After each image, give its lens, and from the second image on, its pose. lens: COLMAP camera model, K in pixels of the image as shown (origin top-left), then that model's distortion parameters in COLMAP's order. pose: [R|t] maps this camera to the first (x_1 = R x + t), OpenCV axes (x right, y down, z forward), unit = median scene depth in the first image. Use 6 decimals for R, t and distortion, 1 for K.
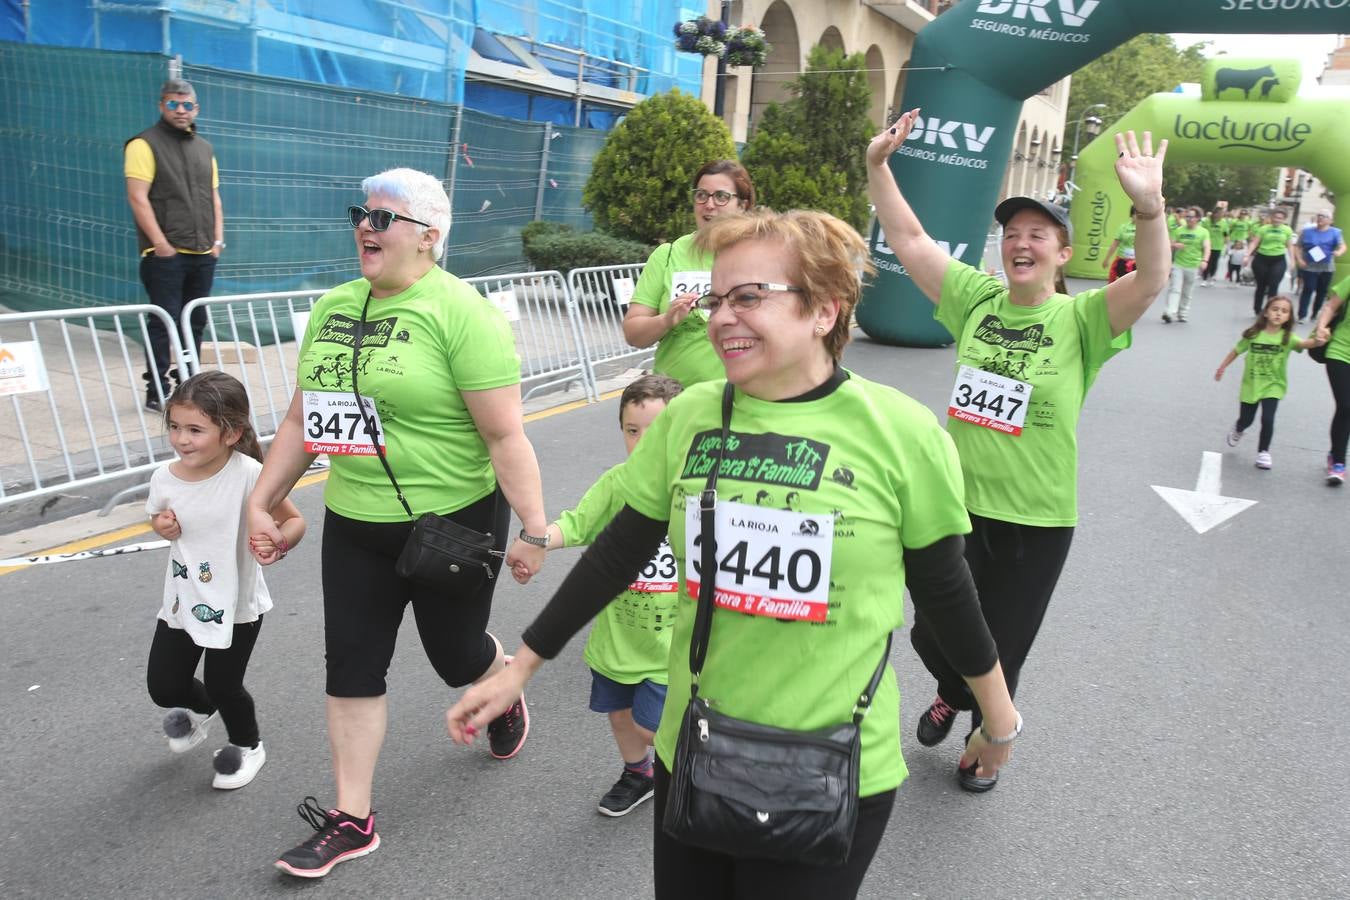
lens RADIAL K [[1273.9, 0, 672.6], [0, 1273.9, 449.8], [0, 0, 1]] dist [-0.025337, 0.130097]
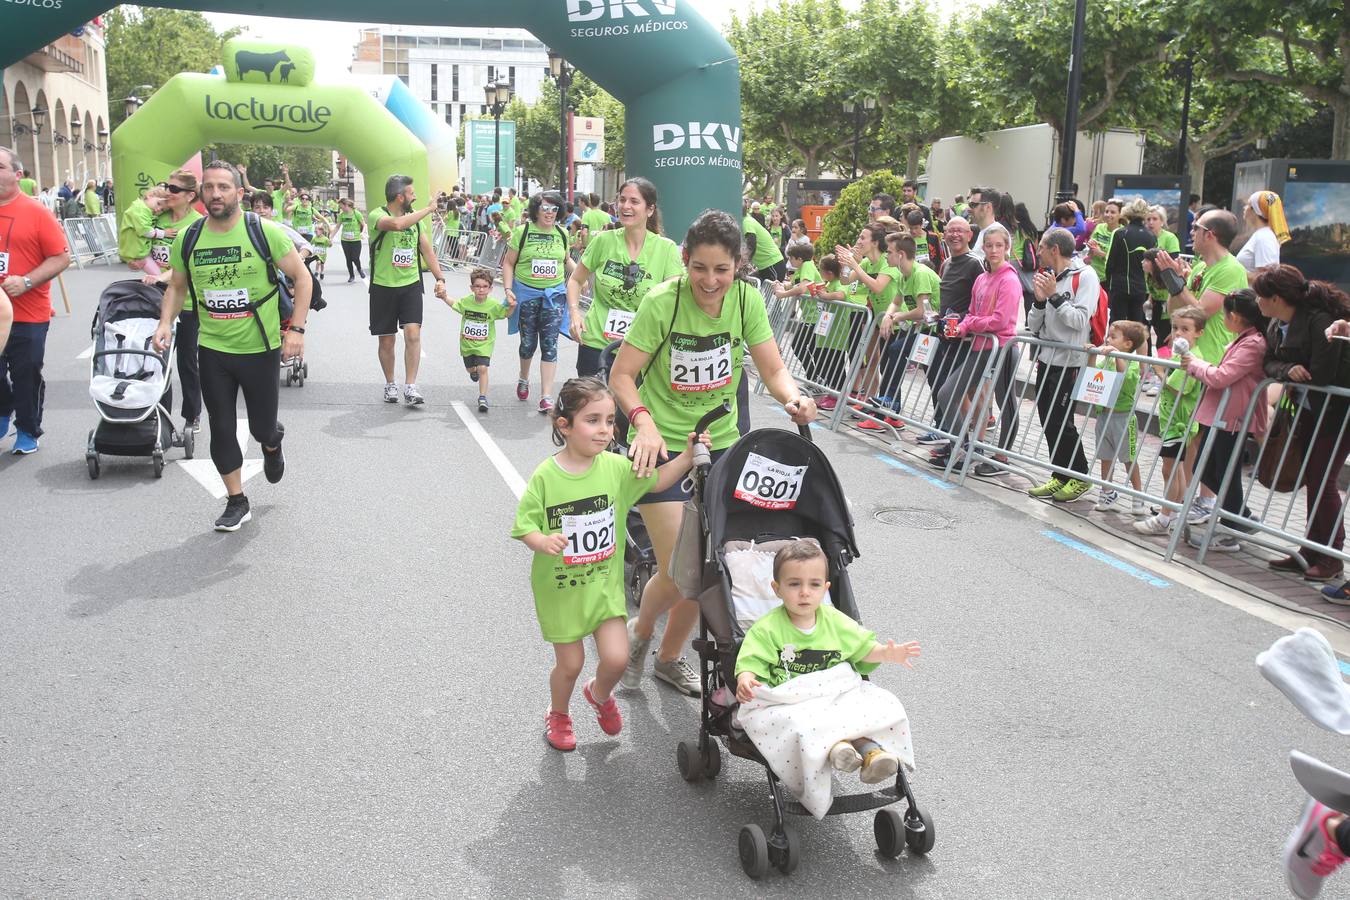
lens RADIAL K [[1273.9, 0, 672.6], [0, 1273.9, 449.8], [0, 0, 1]] dist [-0.025337, 0.130097]
pose [[0.773457, -0.155845, 0.614391, 0.036886], [0.148531, 0.986877, 0.063343, 0.007850], [-0.616200, 0.042263, 0.786455, -0.009688]]
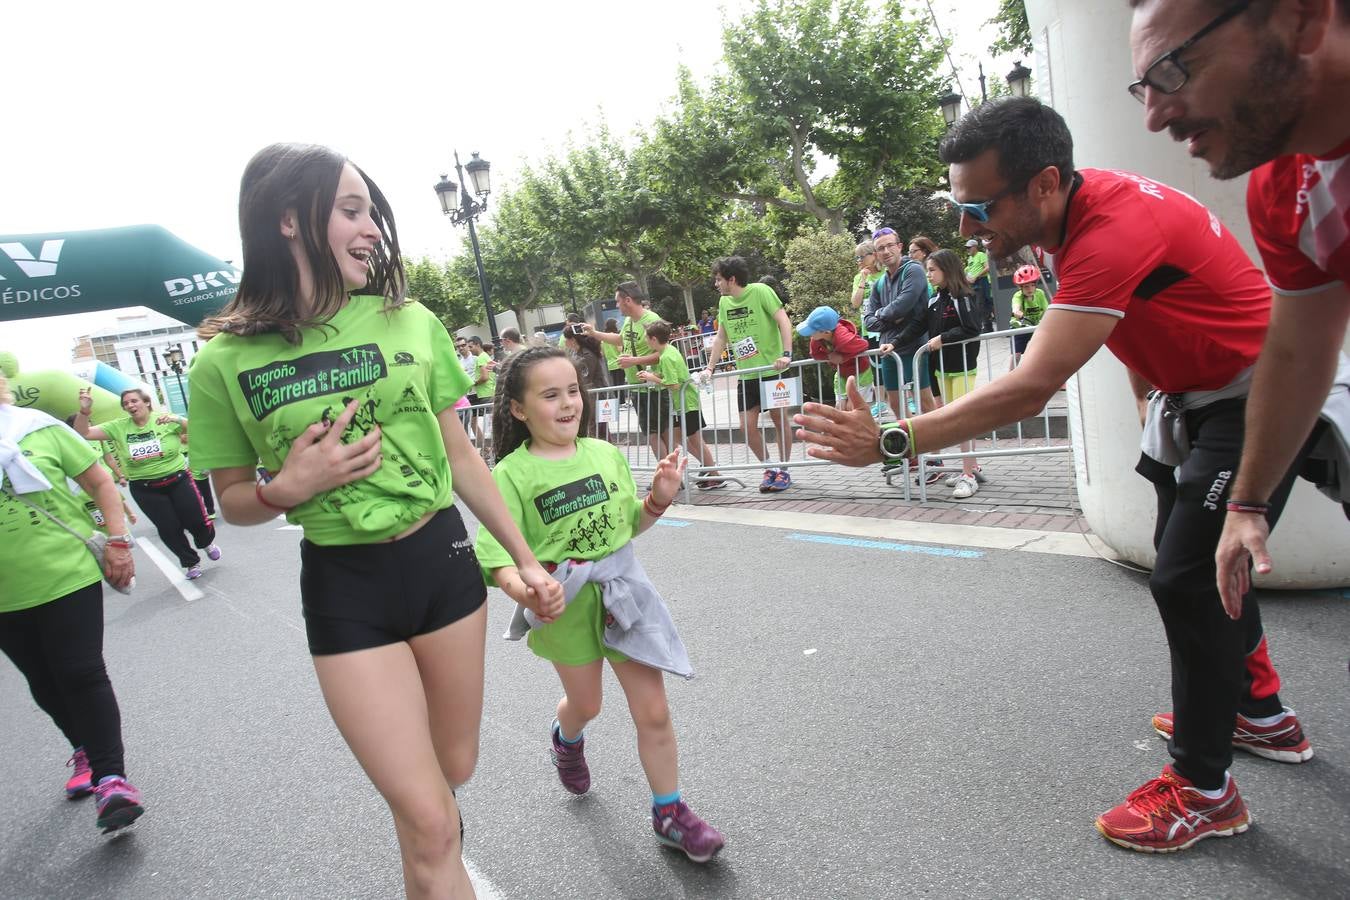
lens RADIAL K [[733.7, 0, 673.9], [0, 733.7, 452.1], [0, 0, 1]] dist [-0.071915, 0.046357]
pose [[0.402037, -0.270447, 0.874771, 0.043037], [0.386977, 0.916051, 0.105358, 0.056445], [-0.829828, 0.296158, 0.472943, -0.088973]]
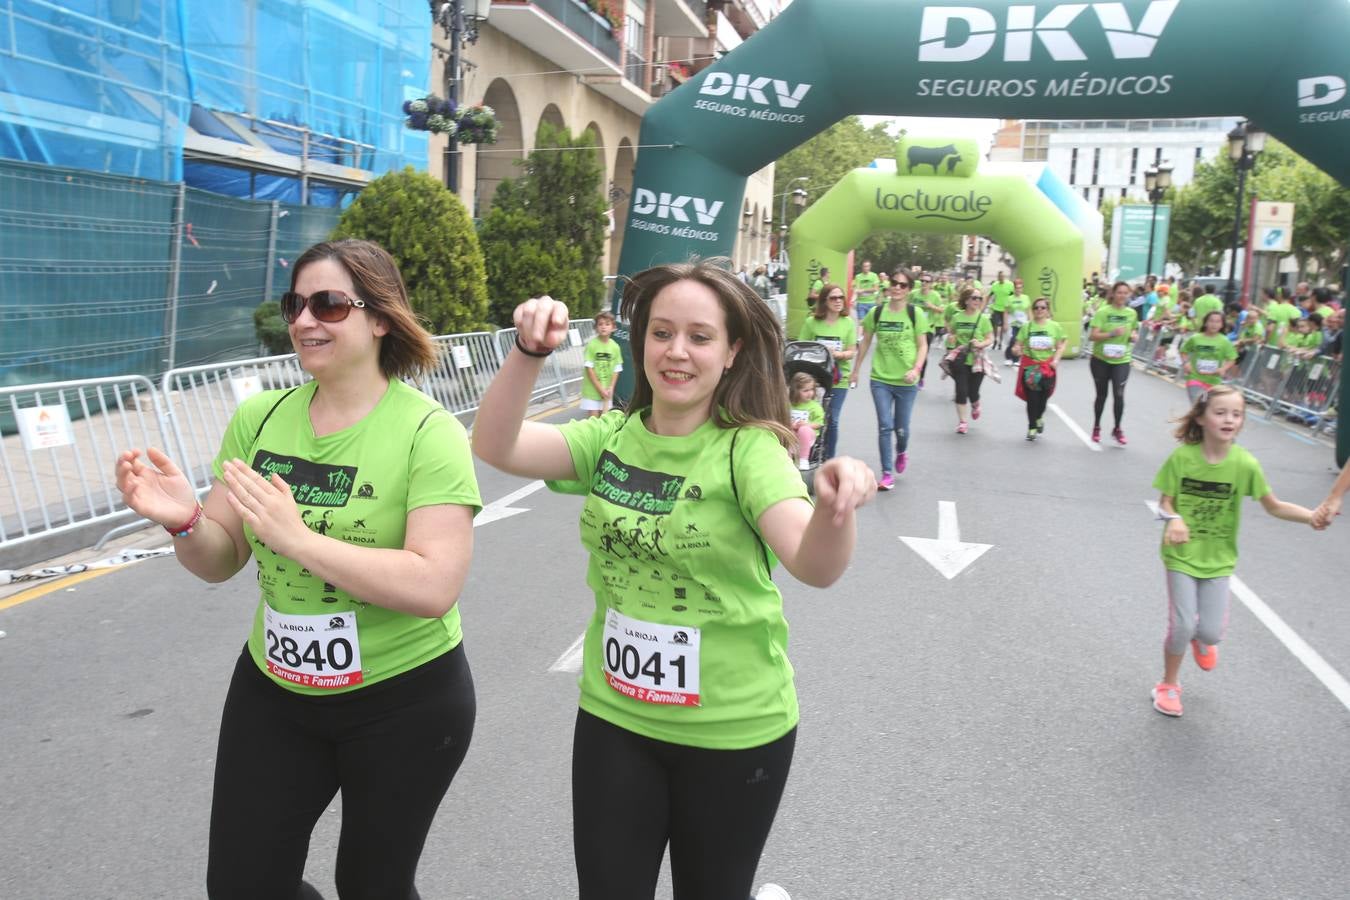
lens RADIAL K [[1273.9, 0, 672.6], [0, 1273.9, 449.8], [0, 0, 1]] dist [-0.025337, 0.130097]
pose [[0.976891, -0.049660, 0.207887, -0.013205], [0.060994, 0.996961, -0.048465, -0.002192], [-0.204848, 0.060025, 0.976951, 0.000106]]
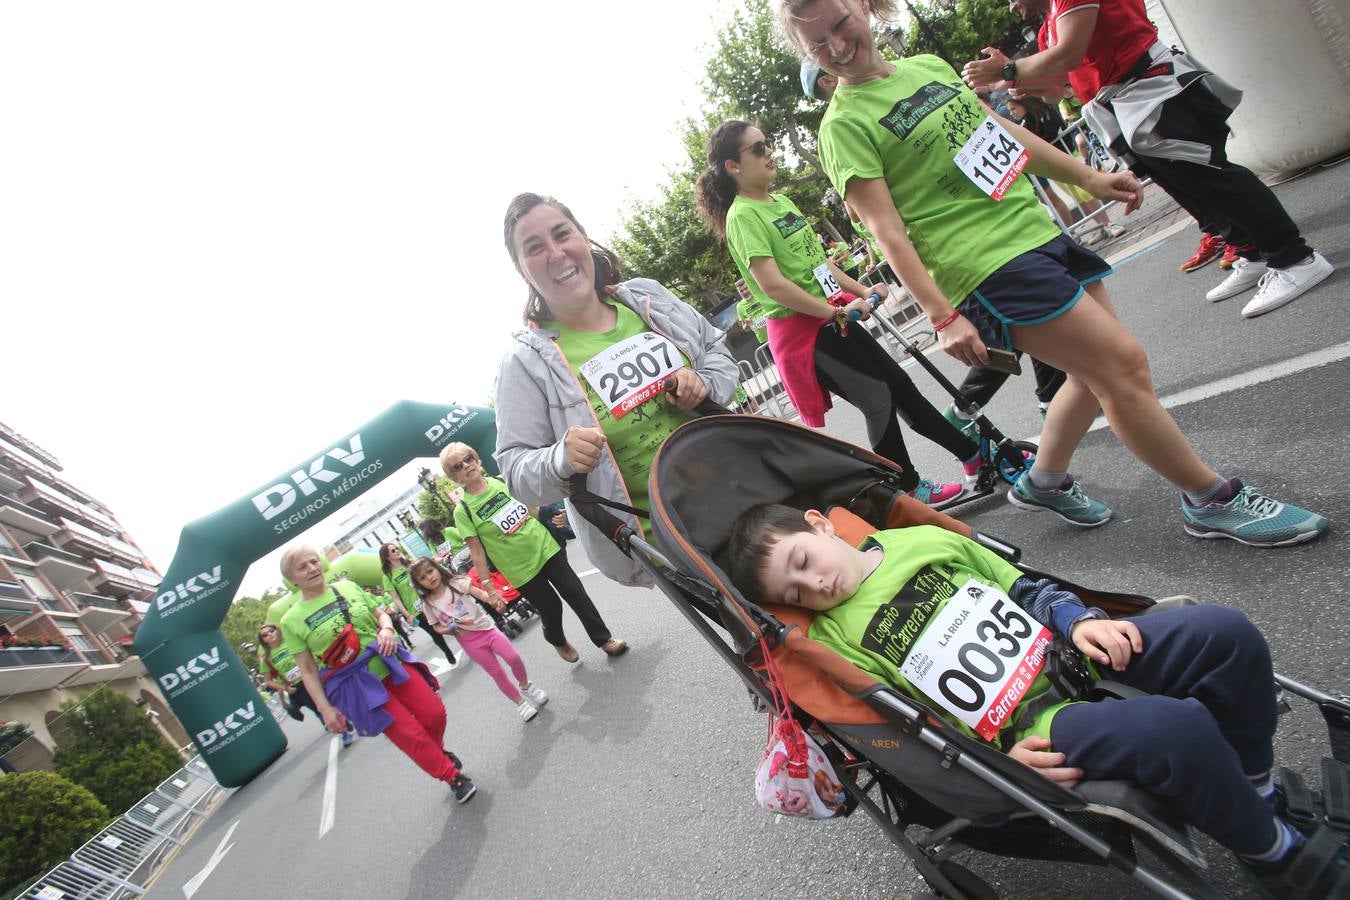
lens RADIAL K [[618.6, 0, 649.8], [0, 618.6, 467.3], [0, 0, 1]] dist [-0.030337, 0.018762]
pose [[0.409792, -0.453337, 0.791553, -0.064562], [0.747886, 0.663790, -0.007021, 0.043031], [-0.522242, 0.594869, 0.611060, -0.017179]]
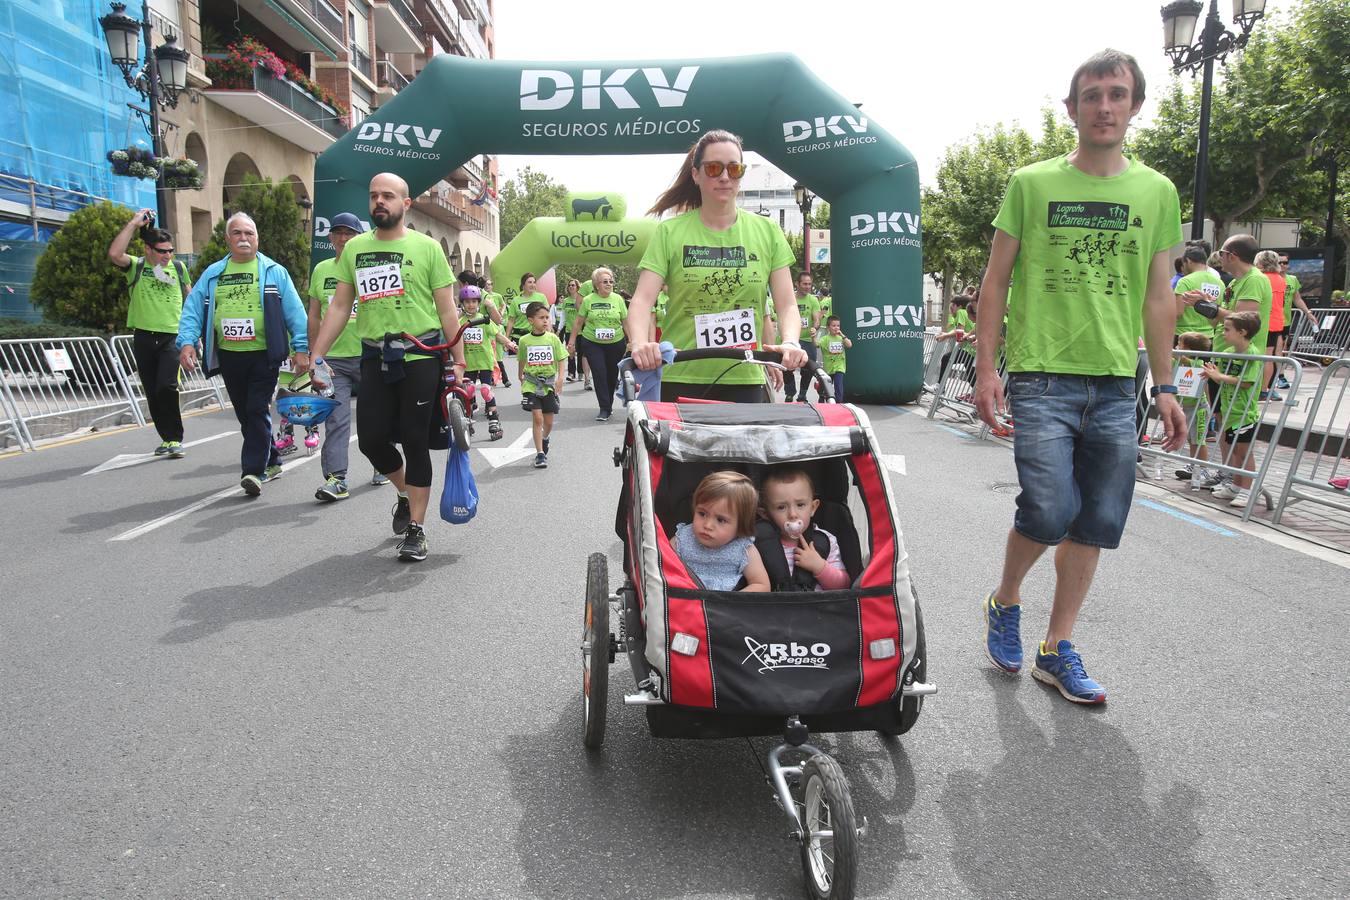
lens RADIAL K [[967.2, 0, 672.5], [0, 967.2, 451.8], [0, 0, 1]] dist [-0.056227, 0.087648]
pose [[0.899888, -0.126256, 0.417445, 0.068419], [0.148973, 0.988593, -0.022141, 0.047383], [-0.409888, 0.082113, 0.908433, -0.027224]]
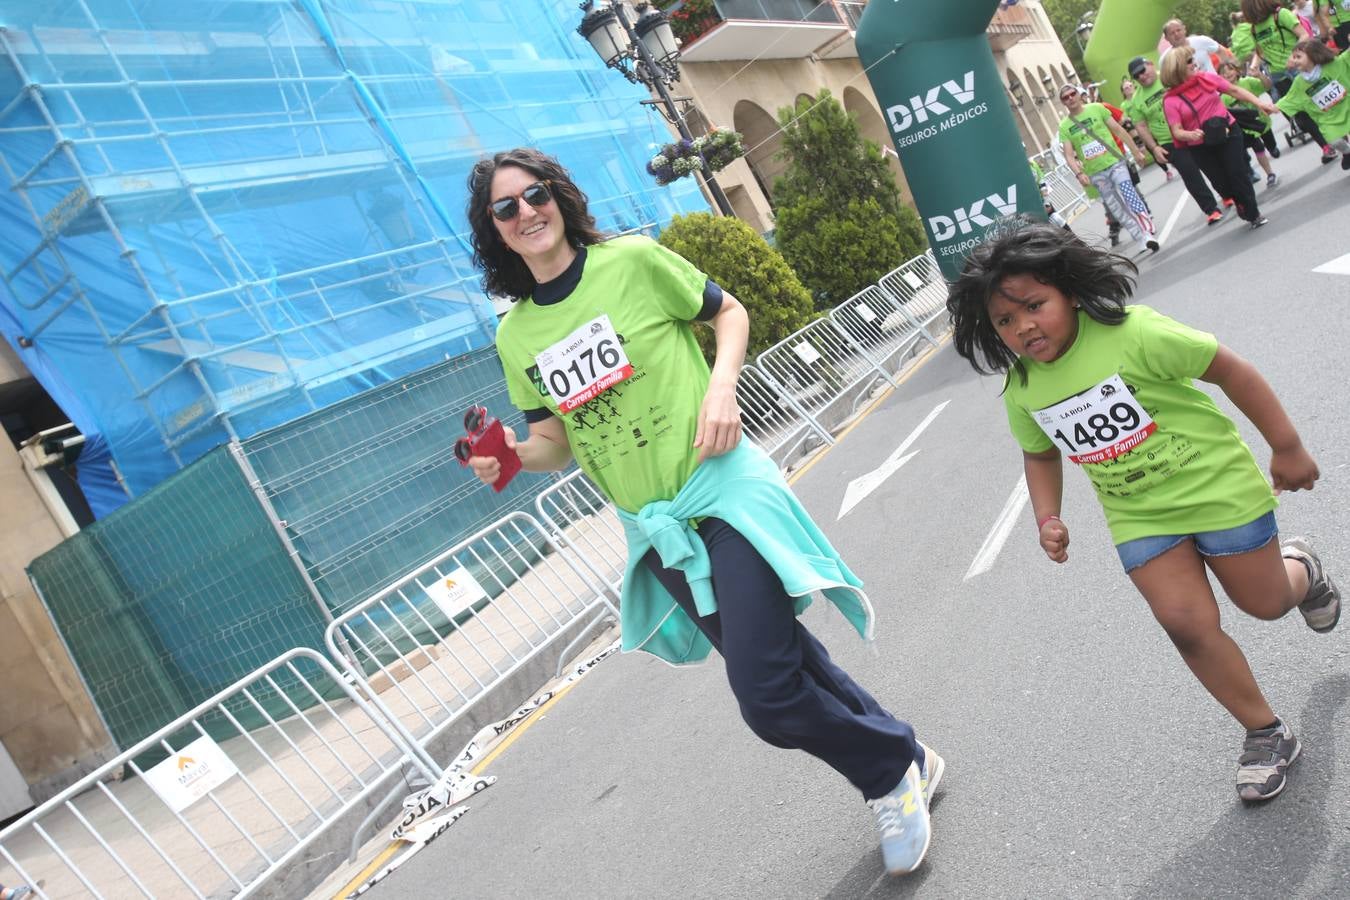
lens RADIAL K [[1273.9, 0, 672.6], [0, 1273.9, 449.8], [0, 0, 1]] dist [-0.025337, 0.130097]
pose [[0.842800, -0.525980, -0.114162, 0.016852], [0.507958, 0.847433, -0.154388, 0.024685], [0.177950, 0.072129, 0.981393, 0.022971]]
